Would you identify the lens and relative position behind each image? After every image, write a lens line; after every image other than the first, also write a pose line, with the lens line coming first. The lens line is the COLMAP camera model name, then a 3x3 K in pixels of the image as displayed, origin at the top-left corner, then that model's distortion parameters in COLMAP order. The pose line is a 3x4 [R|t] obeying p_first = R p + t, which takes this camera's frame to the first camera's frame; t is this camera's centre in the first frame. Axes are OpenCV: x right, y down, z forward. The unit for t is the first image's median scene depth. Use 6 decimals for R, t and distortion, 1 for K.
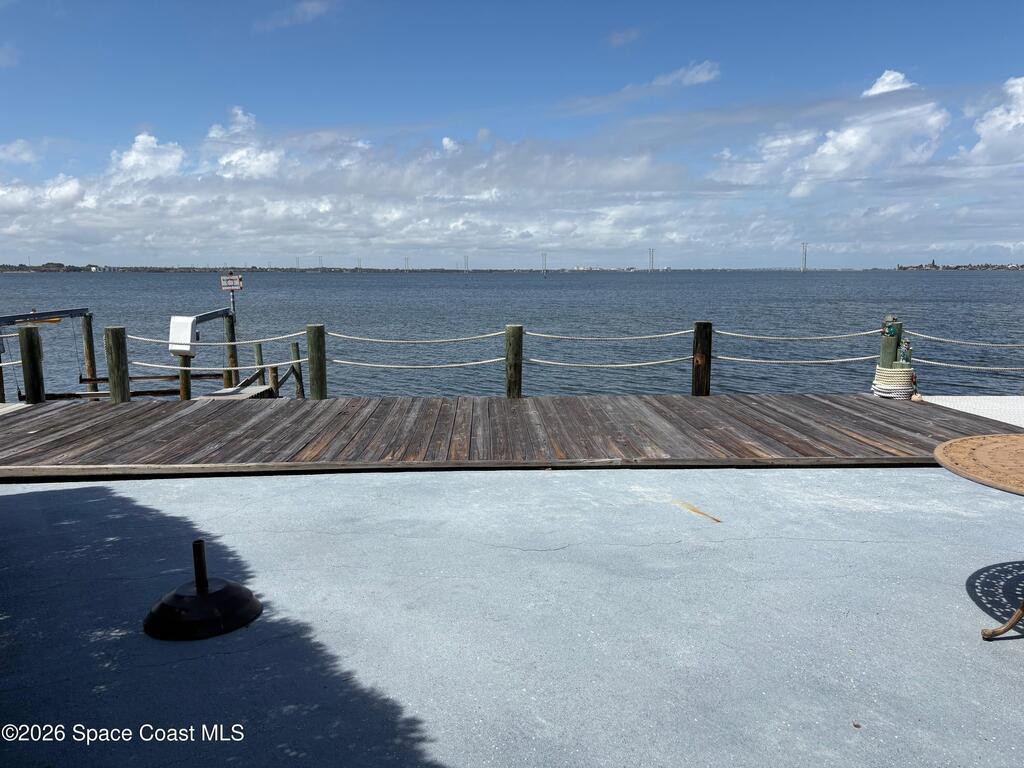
lens RADIAL K [[774.3, 0, 517.9], [0, 774.3, 409.7], [0, 0, 1]] dist [0.082448, -0.085160]
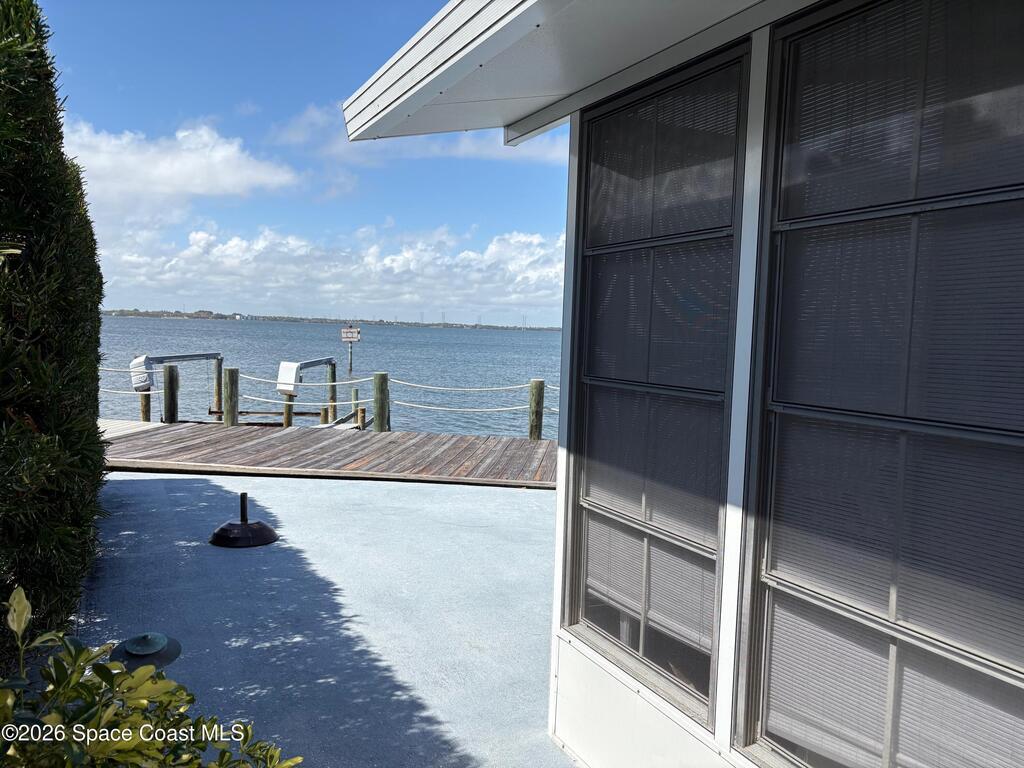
lens RADIAL K [[773.6, 0, 512.0], [0, 773.6, 384.0], [0, 0, 1]] dist [0.084546, -0.148640]
pose [[0.988057, 0.046008, -0.147059, 0.146429], [-0.061369, 0.992922, -0.101680, 0.026201], [0.141340, 0.109491, 0.983888, -0.218990]]
